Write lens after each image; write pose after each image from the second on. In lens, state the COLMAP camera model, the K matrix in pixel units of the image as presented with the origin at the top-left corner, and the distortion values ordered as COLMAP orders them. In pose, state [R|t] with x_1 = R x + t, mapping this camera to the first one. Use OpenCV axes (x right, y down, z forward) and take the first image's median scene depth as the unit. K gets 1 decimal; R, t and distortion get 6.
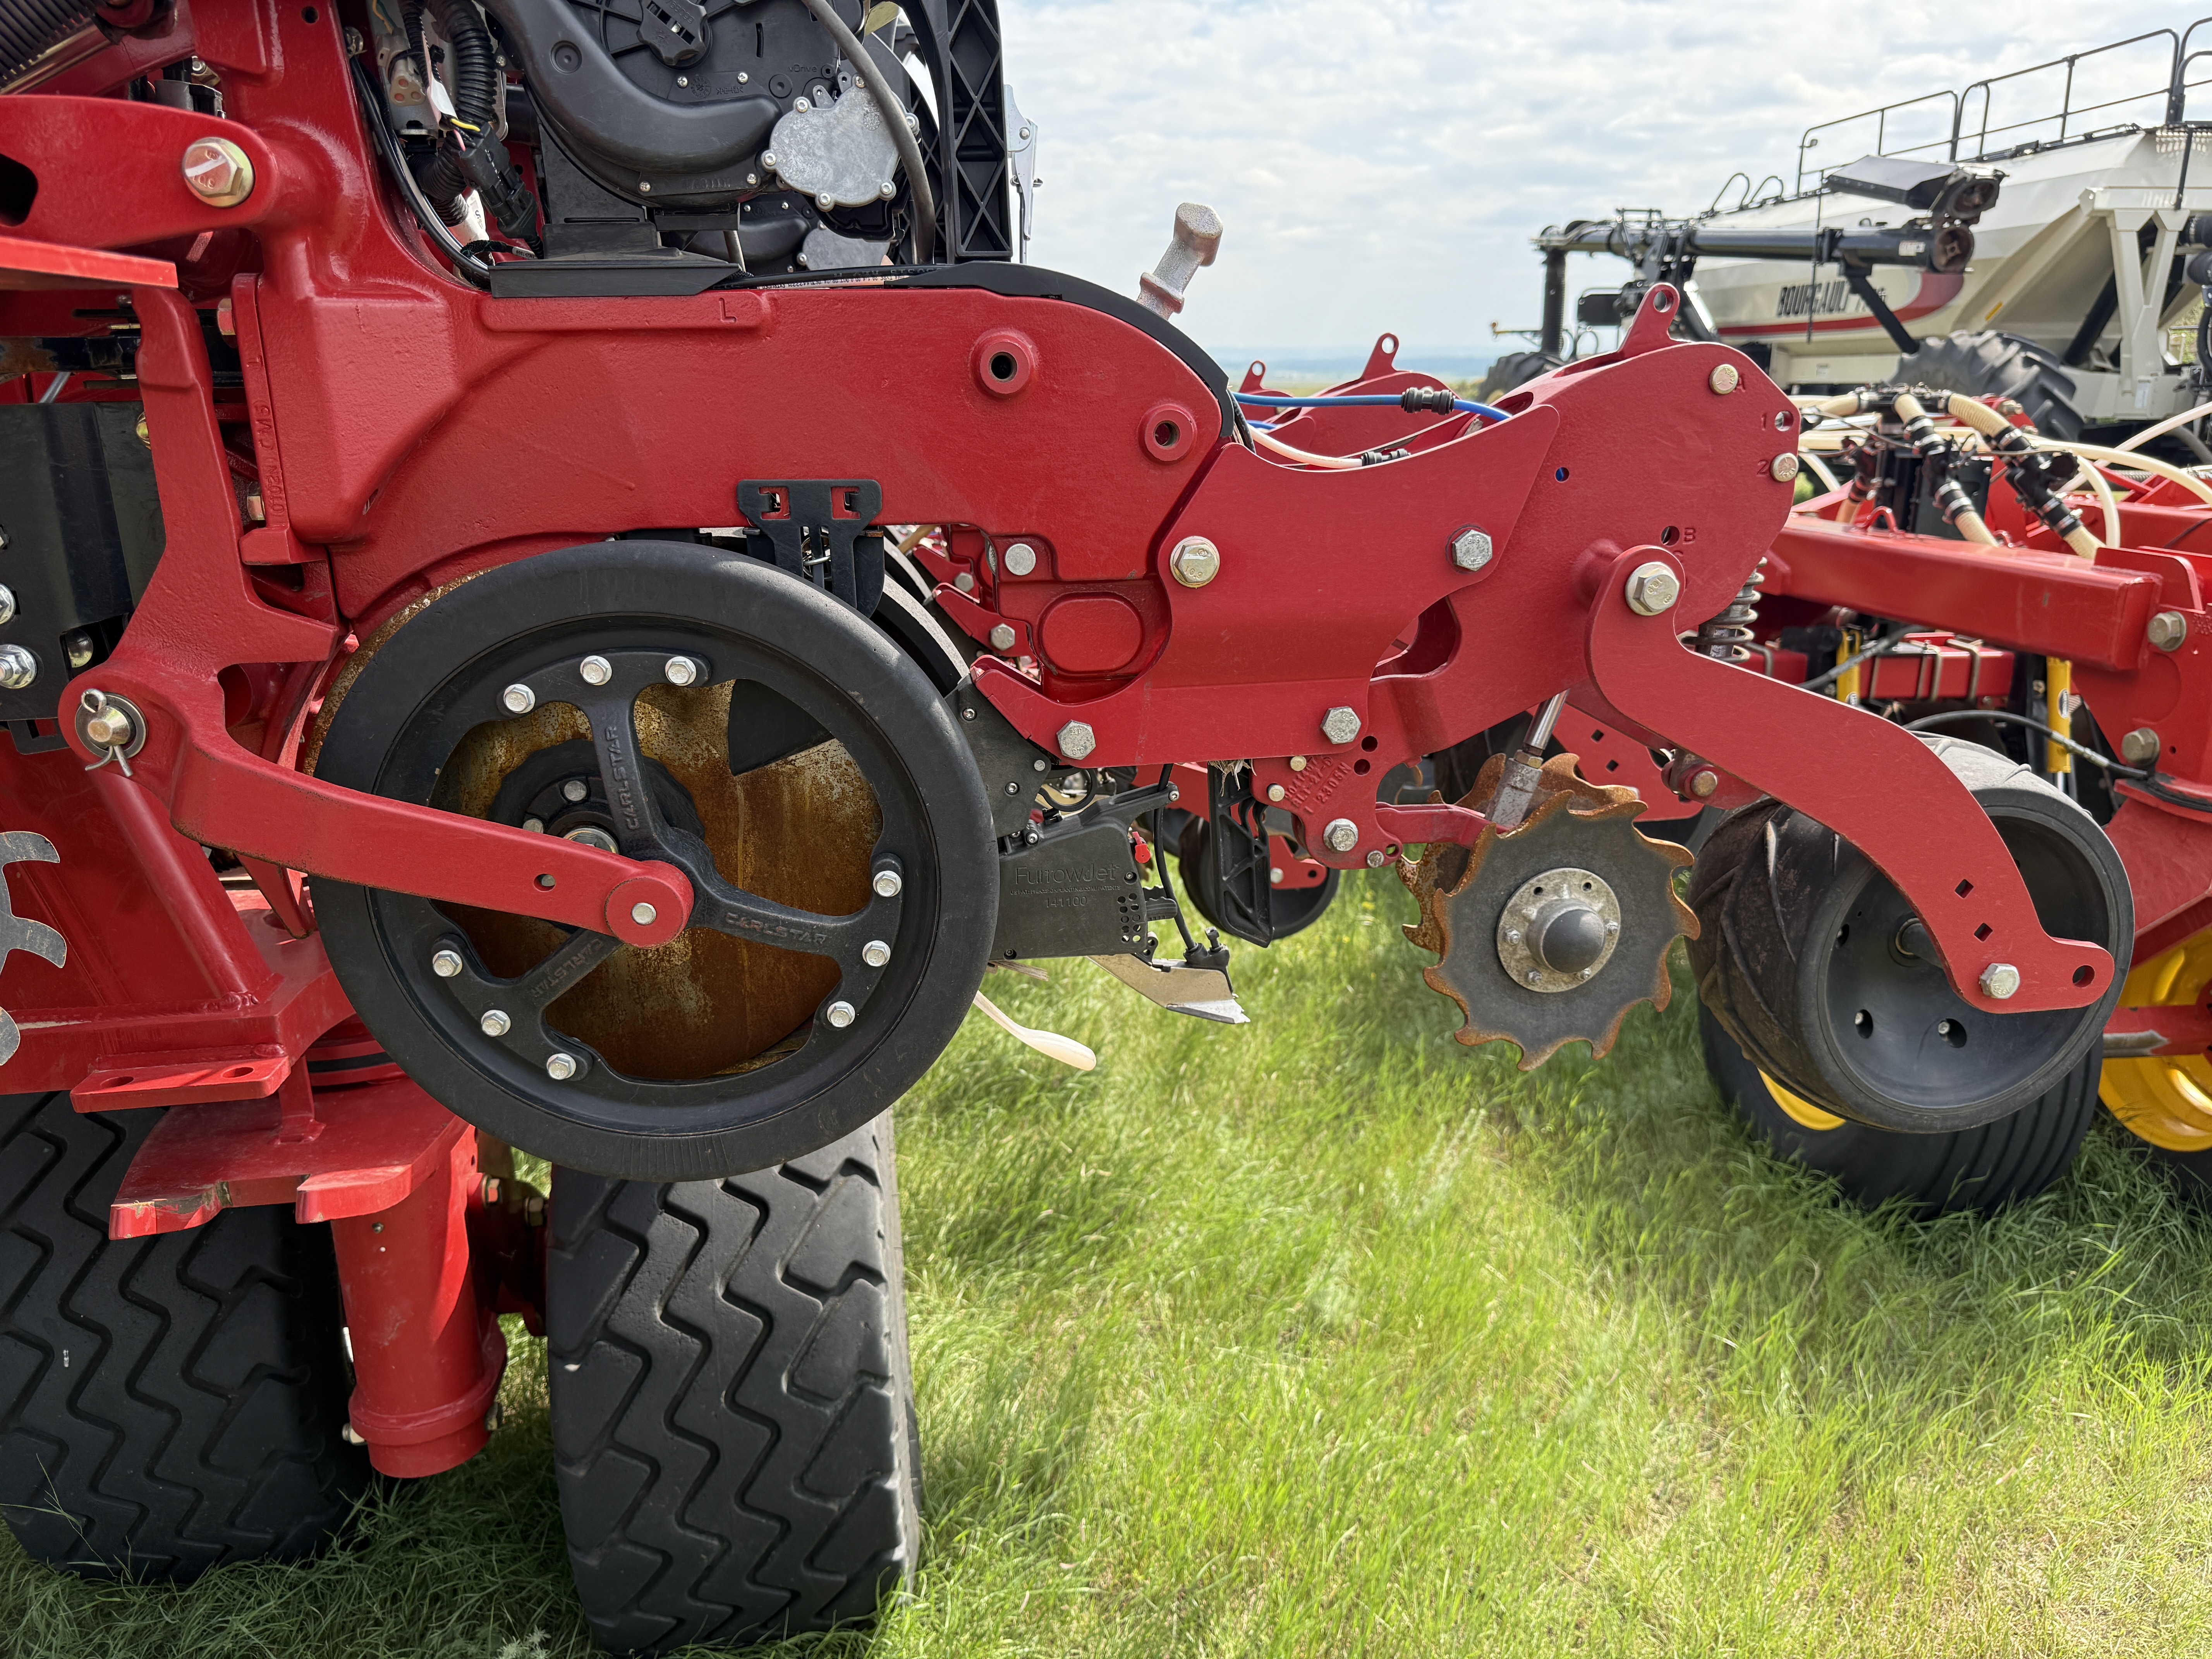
lens RADIAL K [[1578.3, 0, 1122.1], [0, 1578.3, 831.6], [0, 0, 1]] dist [0.062166, -0.115545]
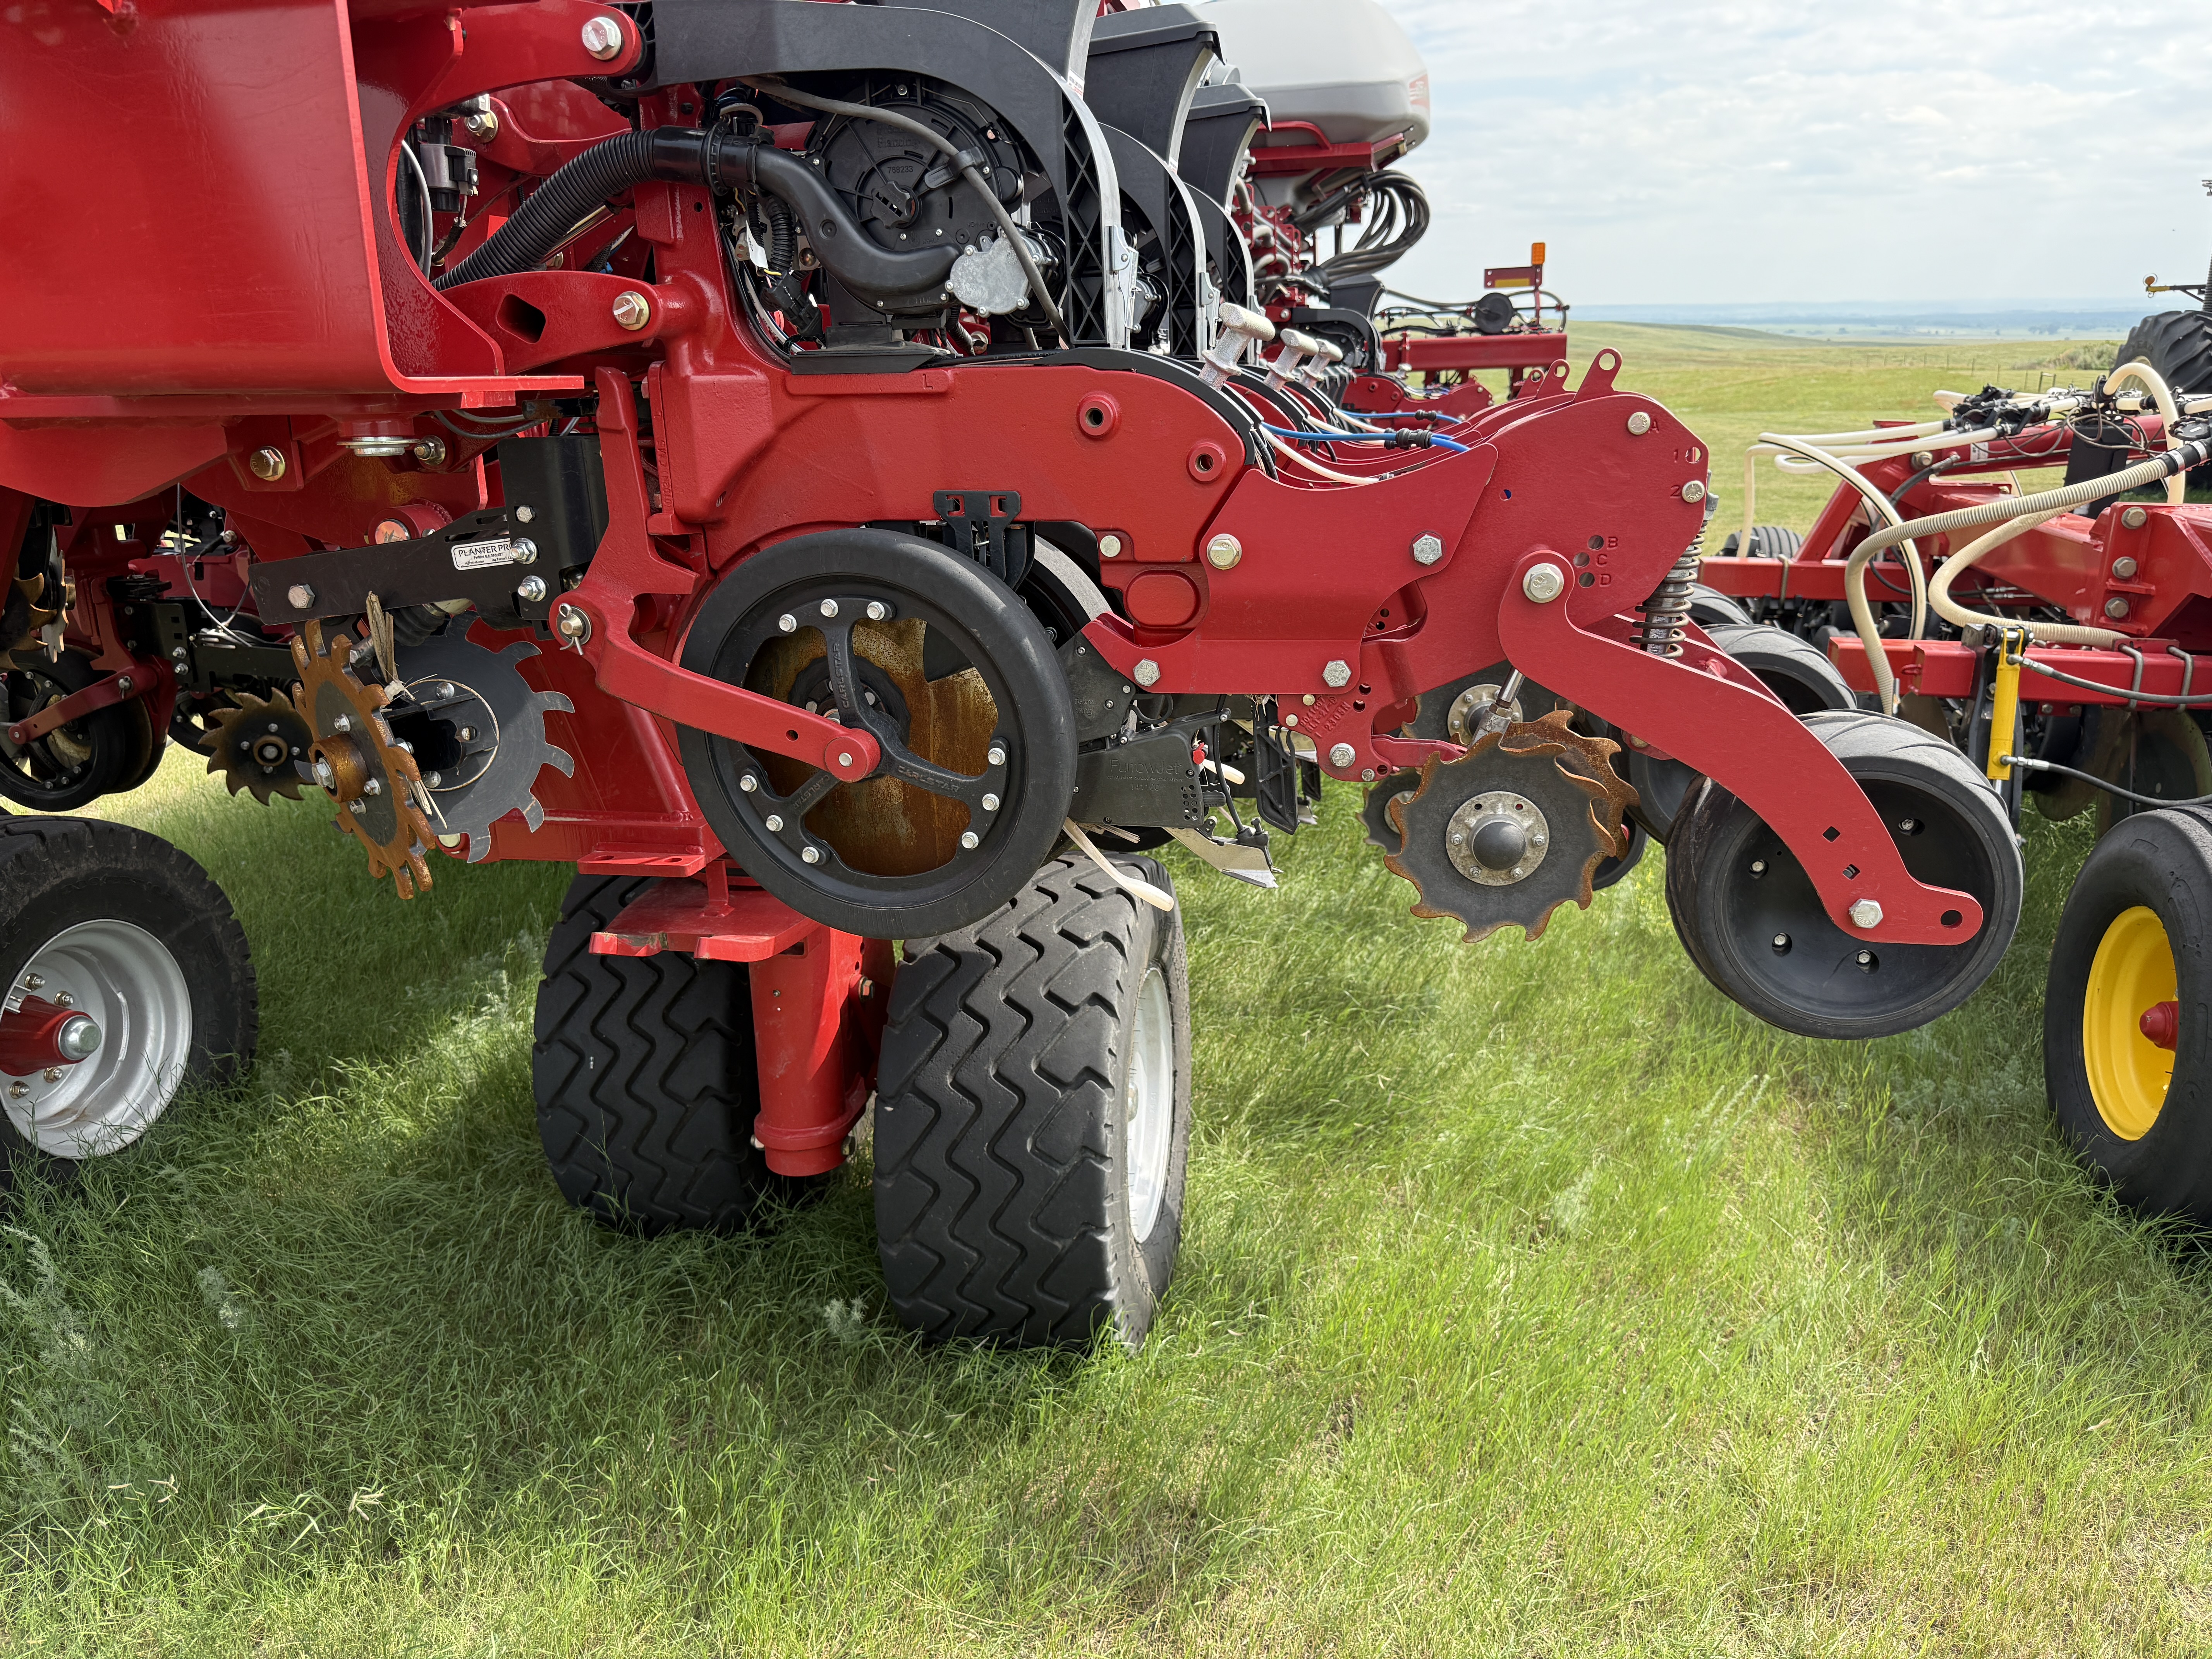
lens RADIAL K [[1559.1, 0, 1127.3], [0, 1559.1, 834.8], [0, 0, 1]] dist [0.097727, -0.137839]
pose [[0.939211, 0.092784, -0.330567, 0.283997], [-0.084752, 0.995652, 0.038664, 0.023514], [0.332717, -0.008297, 0.942990, -0.231240]]
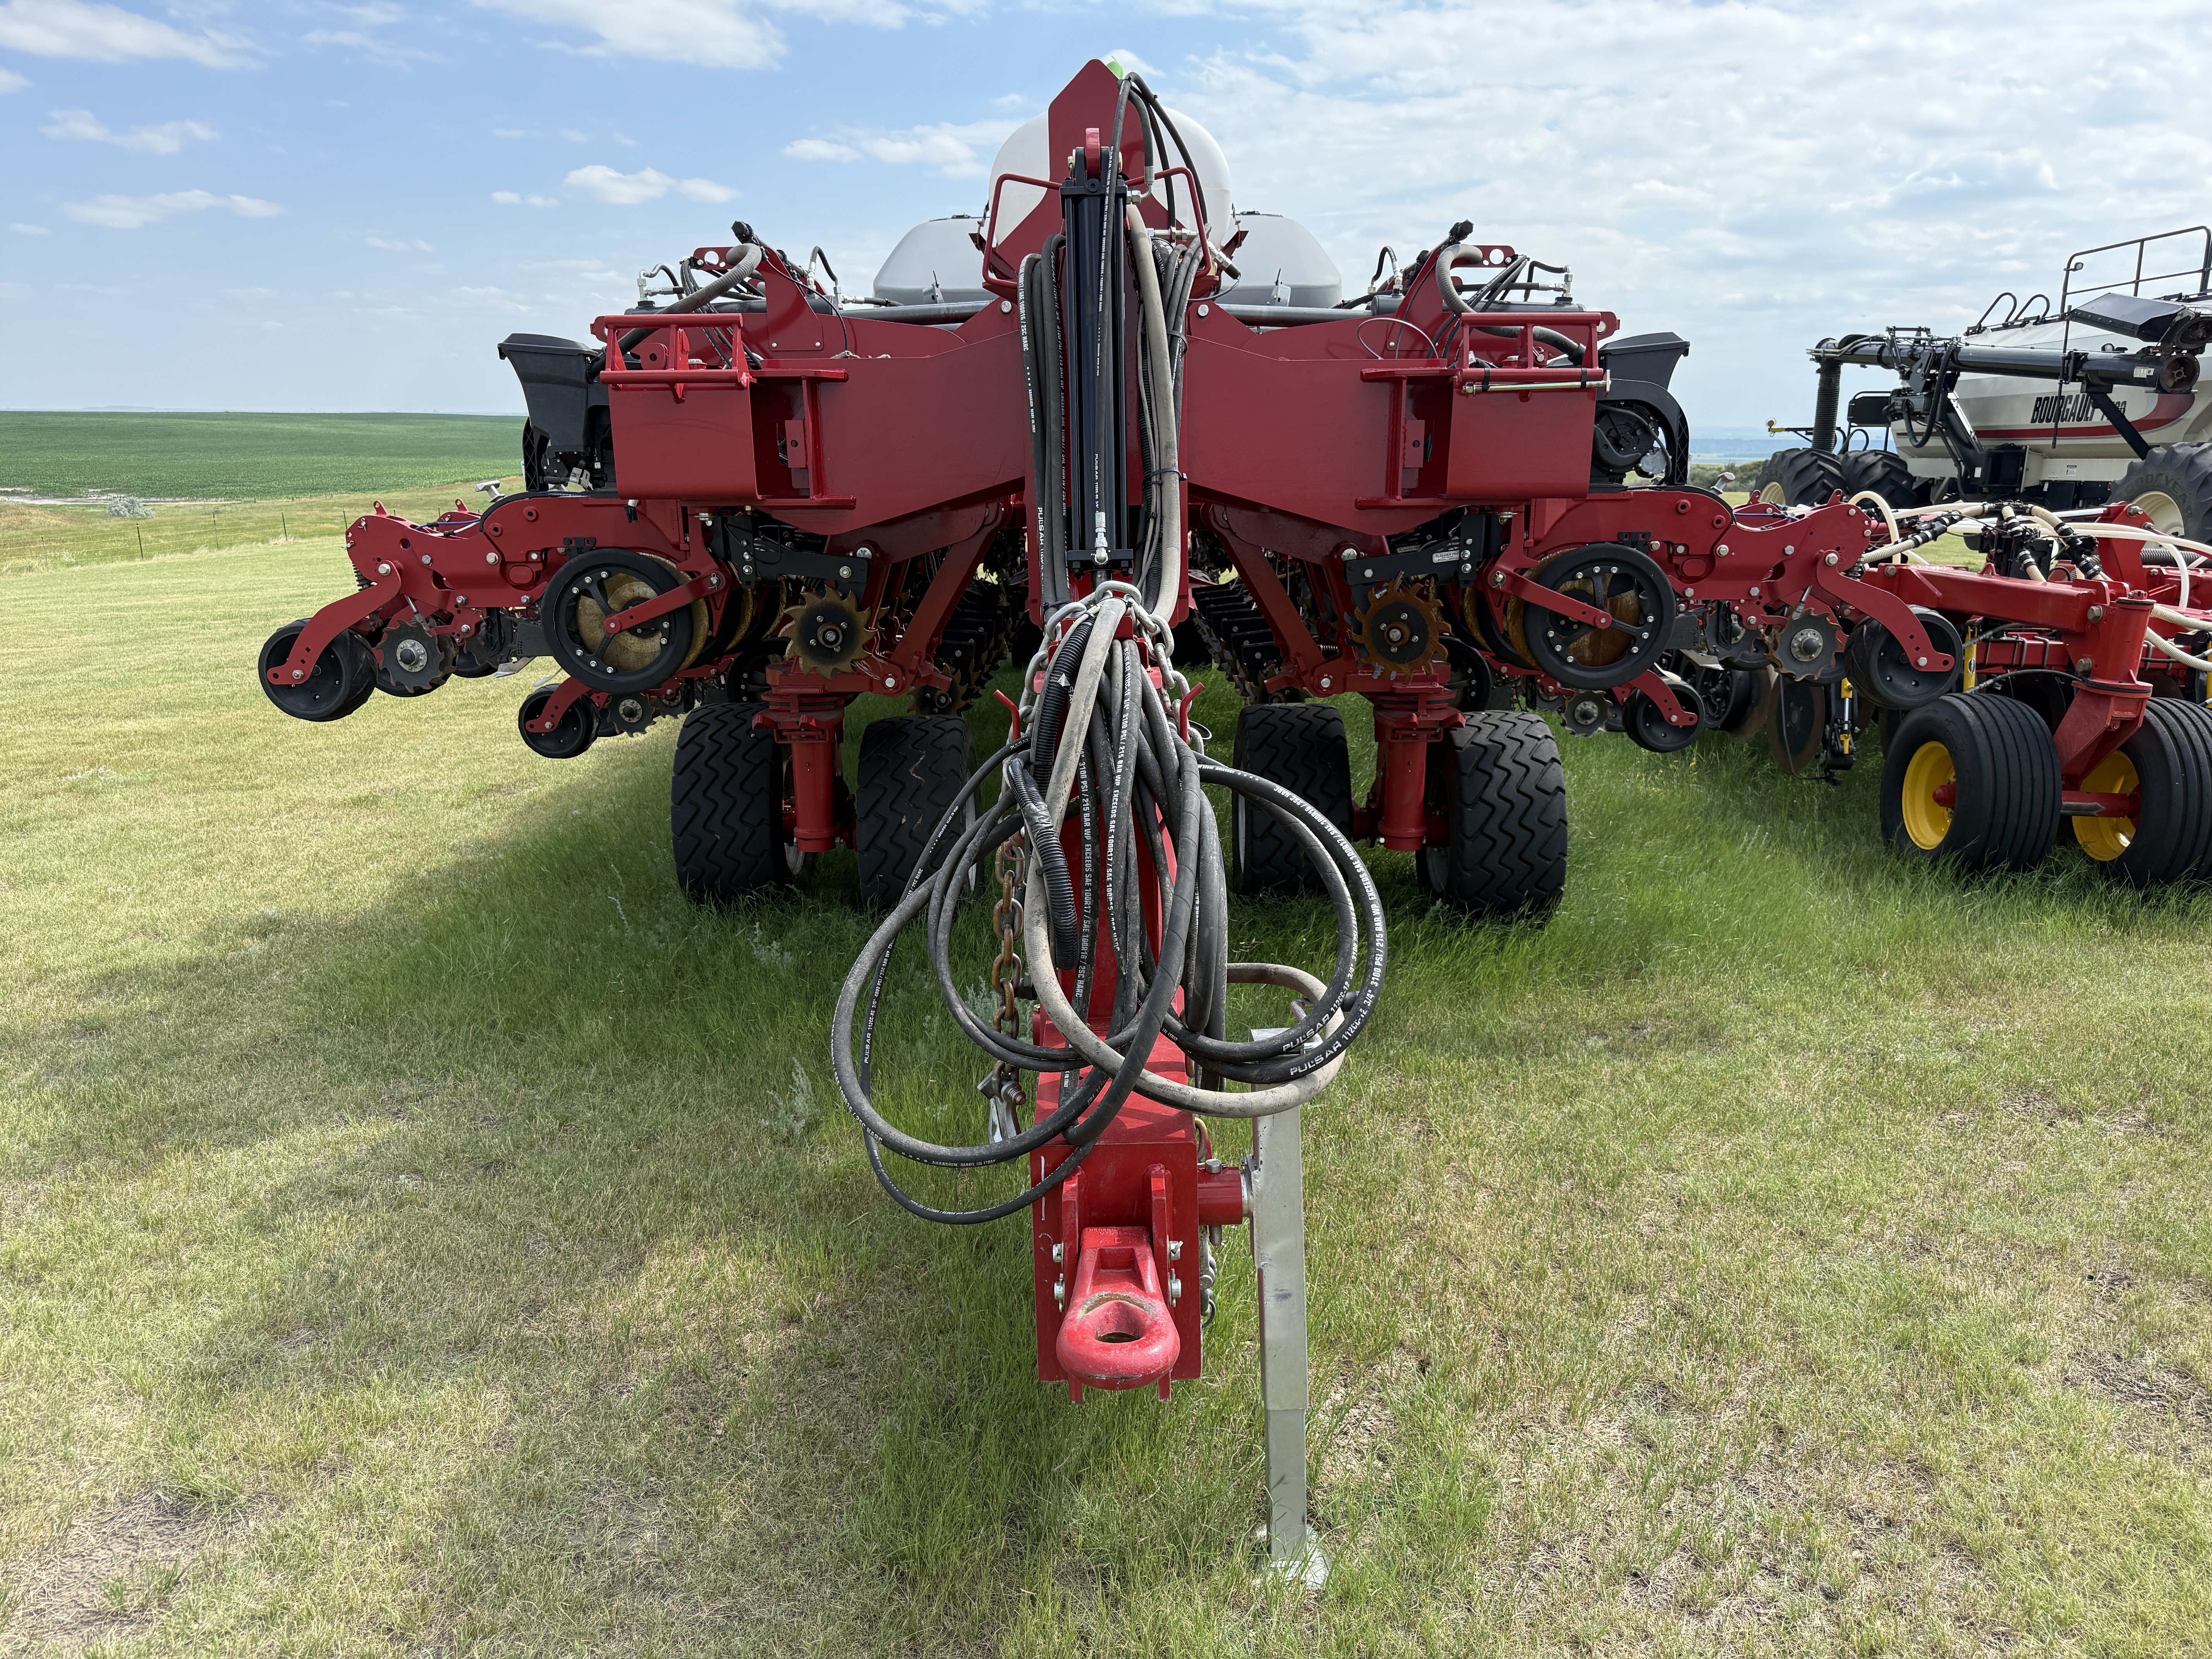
lens RADIAL K [[1630.6, 0, 1075.7], [0, 1630.6, 859.4], [0, 0, 1]] dist [0.076345, -0.095804]
pose [[0.986954, 0.050873, -0.152752, -0.611570], [-0.056247, 0.997933, -0.031070, 0.576265], [0.150856, 0.039257, 0.987776, -2.343308]]
